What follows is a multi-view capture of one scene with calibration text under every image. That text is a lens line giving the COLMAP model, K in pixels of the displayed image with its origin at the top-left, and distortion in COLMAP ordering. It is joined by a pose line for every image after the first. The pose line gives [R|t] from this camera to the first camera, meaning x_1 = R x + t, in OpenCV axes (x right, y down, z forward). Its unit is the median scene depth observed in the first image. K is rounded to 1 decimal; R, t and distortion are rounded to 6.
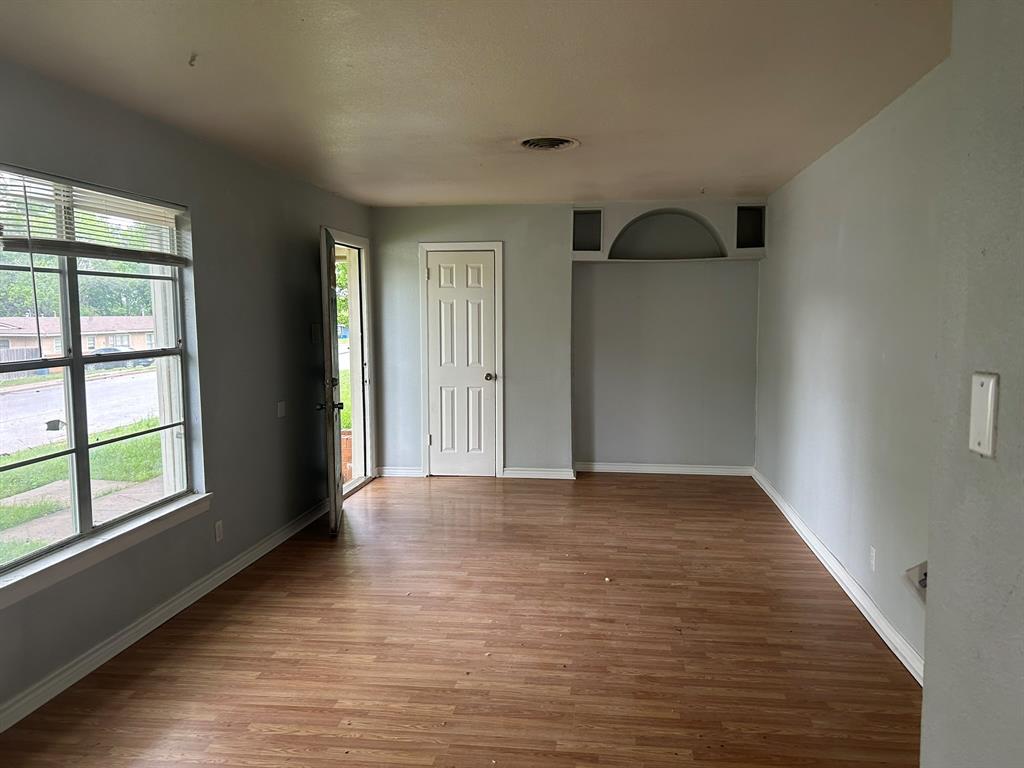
lens RADIAL K [[775.3, 0, 514.2], [0, 775.3, 387.0], [0, 0, 1]] dist [0.001549, -0.000665]
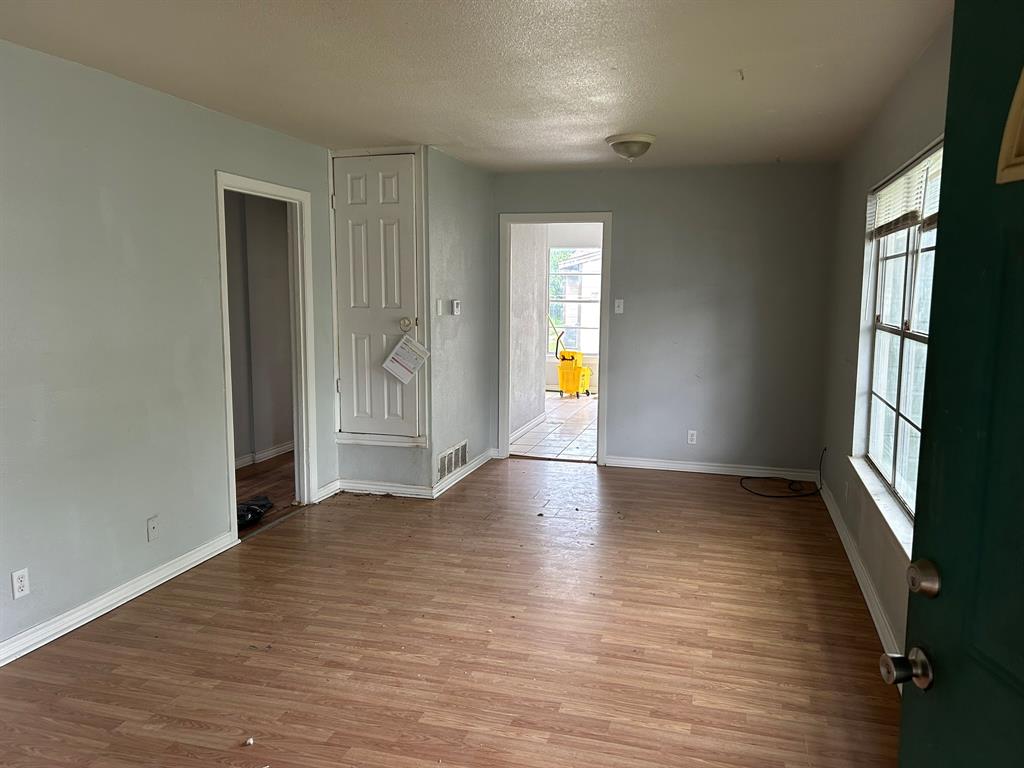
lens RADIAL K [[775.3, 0, 512.3], [0, 775.3, 386.0], [0, 0, 1]] dist [0.001549, -0.000665]
pose [[-0.988455, -0.022397, 0.149849, -0.198615], [0.011874, 0.974521, 0.223982, -0.182763], [-0.151047, 0.223176, -0.963004, 1.822291]]
